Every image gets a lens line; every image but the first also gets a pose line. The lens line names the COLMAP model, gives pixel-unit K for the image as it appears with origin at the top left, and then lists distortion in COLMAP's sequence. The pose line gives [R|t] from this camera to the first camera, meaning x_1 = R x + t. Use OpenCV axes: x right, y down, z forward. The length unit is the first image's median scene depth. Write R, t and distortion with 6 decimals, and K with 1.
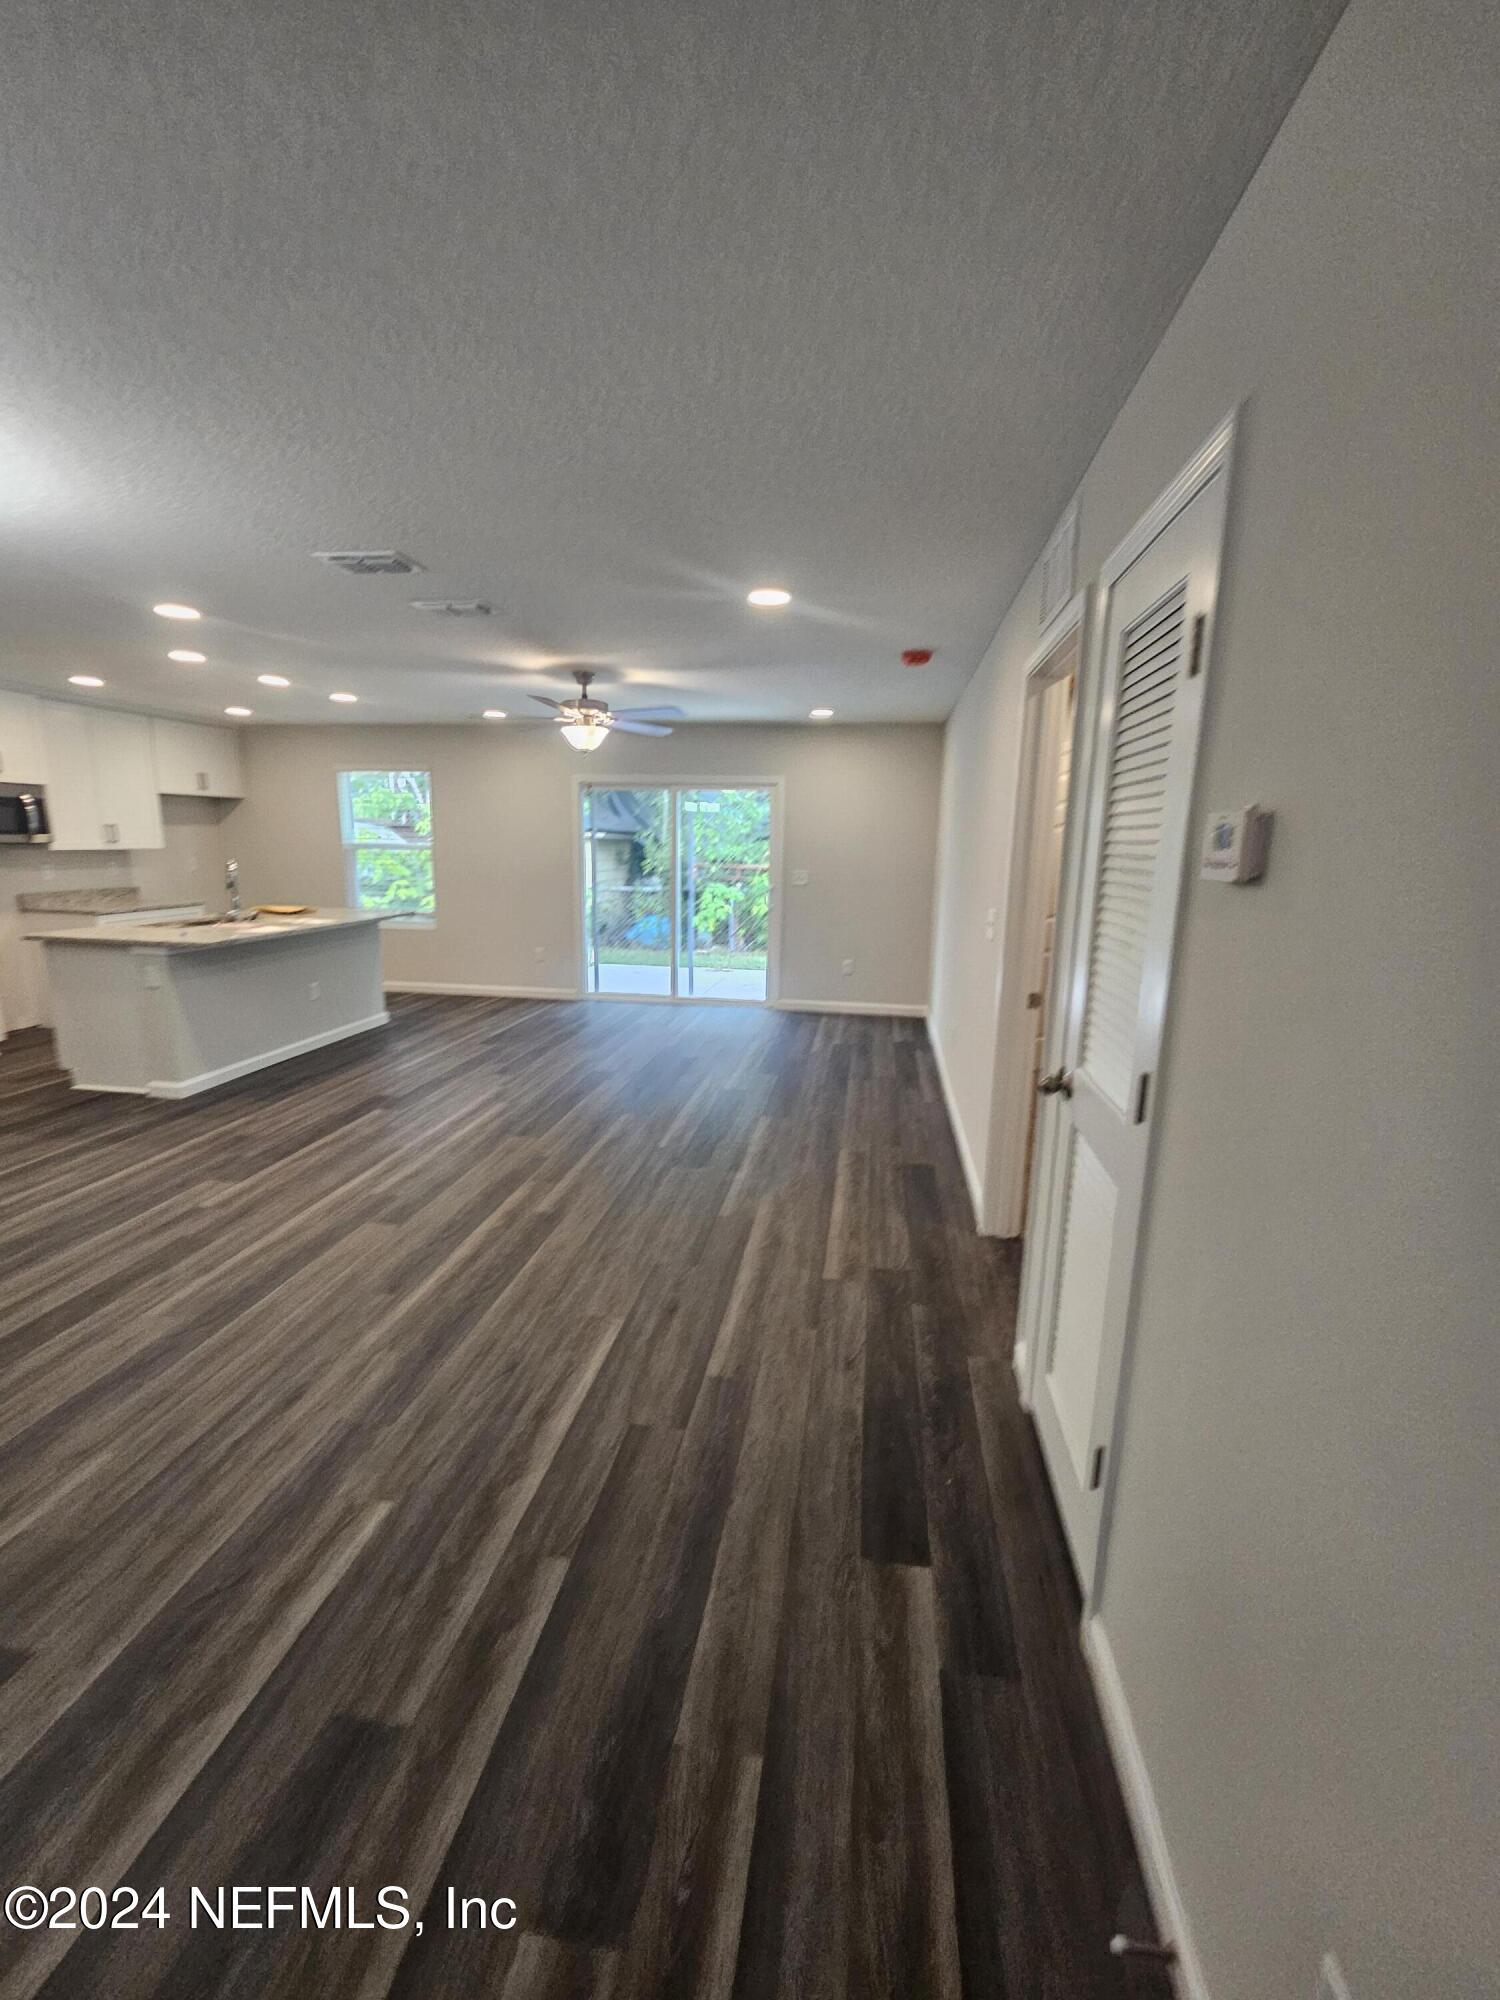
lens RADIAL K [[832.1, 0, 749.7], [0, 832.1, 995.7], [0, 0, 1]] dist [0.000938, -0.000051]
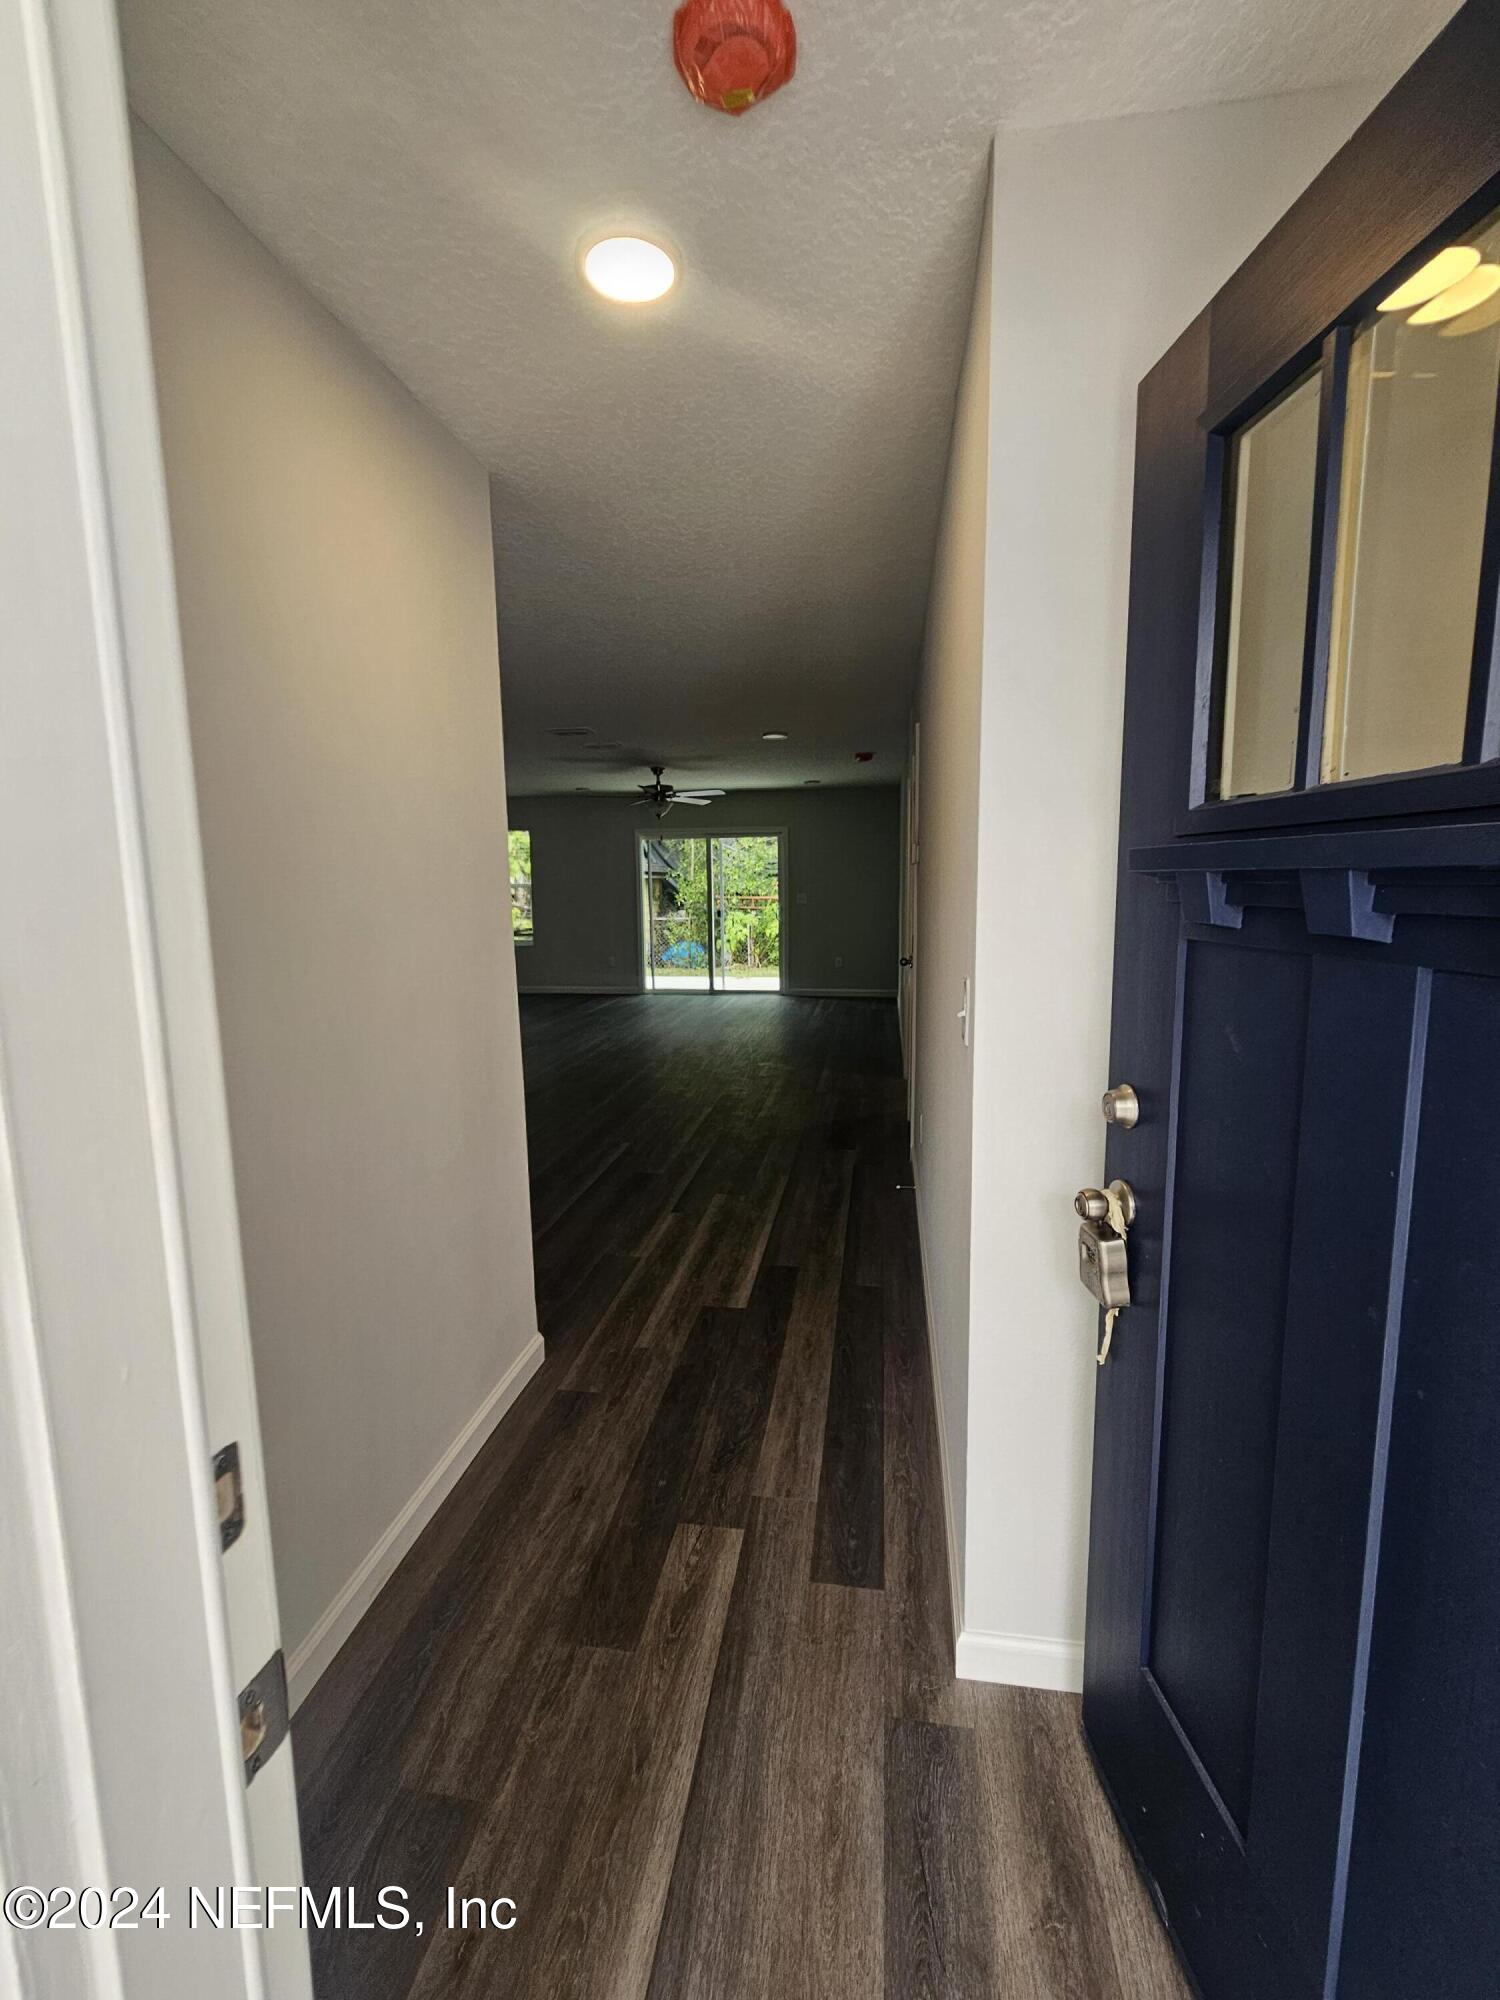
lens RADIAL K [[827.7, 0, 751.2], [0, 827.7, 987.7], [0, 0, 1]] dist [0.001023, -0.000071]
pose [[0.999624, -0.025501, -0.010049, -0.019344], [0.024858, 0.997915, -0.059564, 0.121821], [0.011547, 0.059292, 0.998174, -0.515189]]
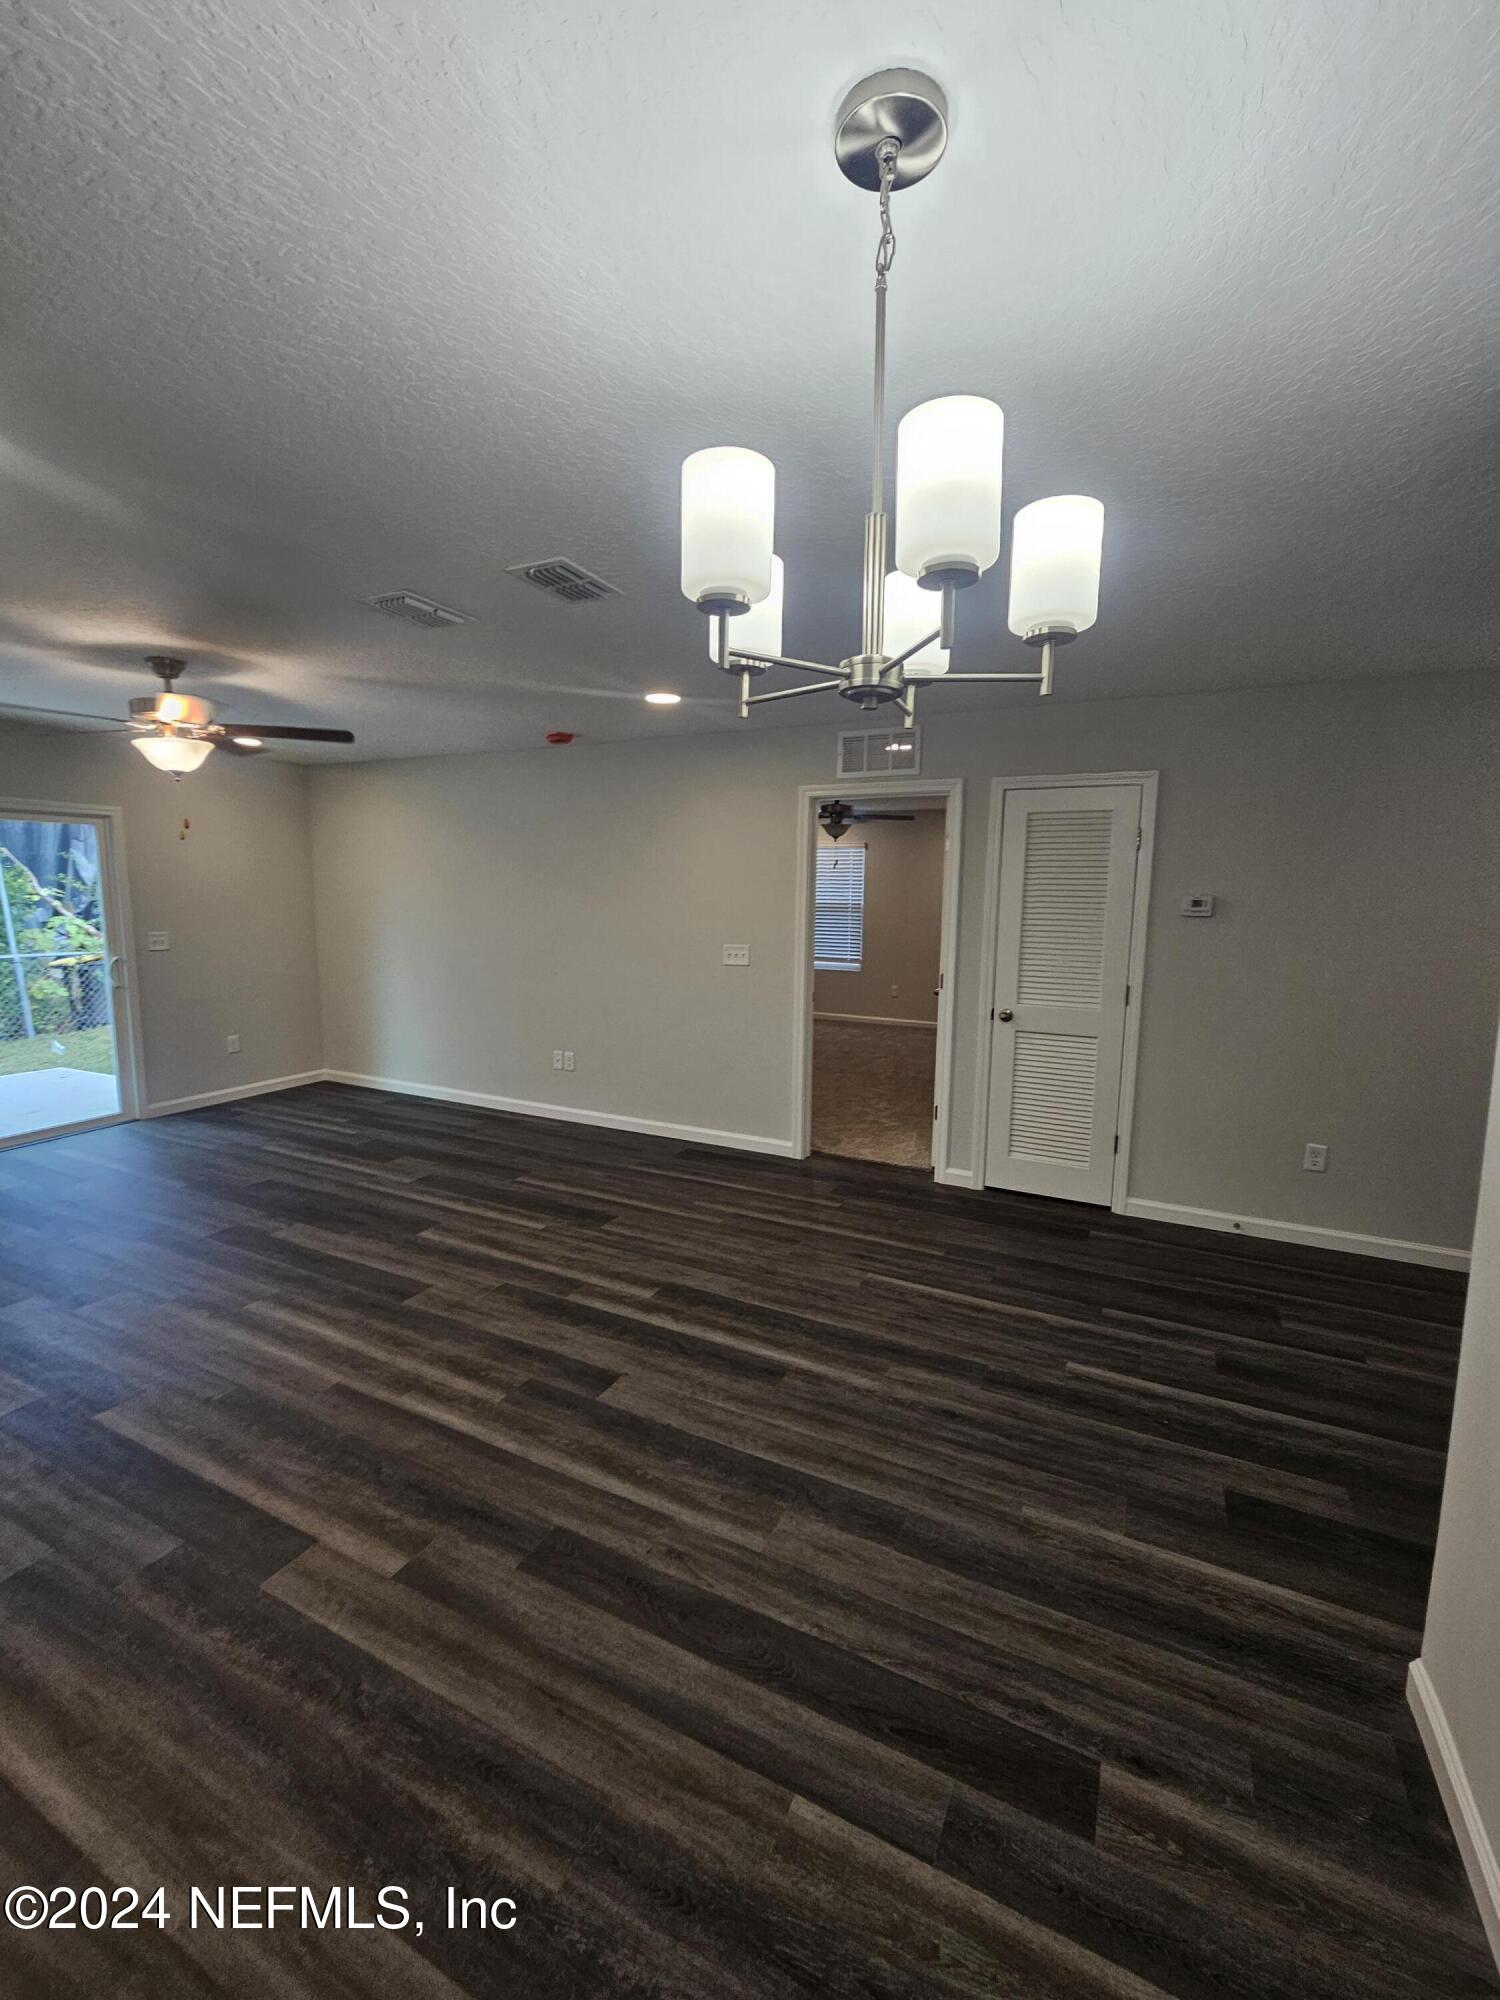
lens RADIAL K [[832.1, 0, 749.7], [0, 832.1, 995.7], [0, 0, 1]] dist [0.000938, -0.000051]
pose [[0.311775, -0.139968, 0.939790, -0.719255], [0.173022, 0.980916, 0.088693, -0.095799], [-0.934270, 0.134952, 0.330042, 0.361437]]
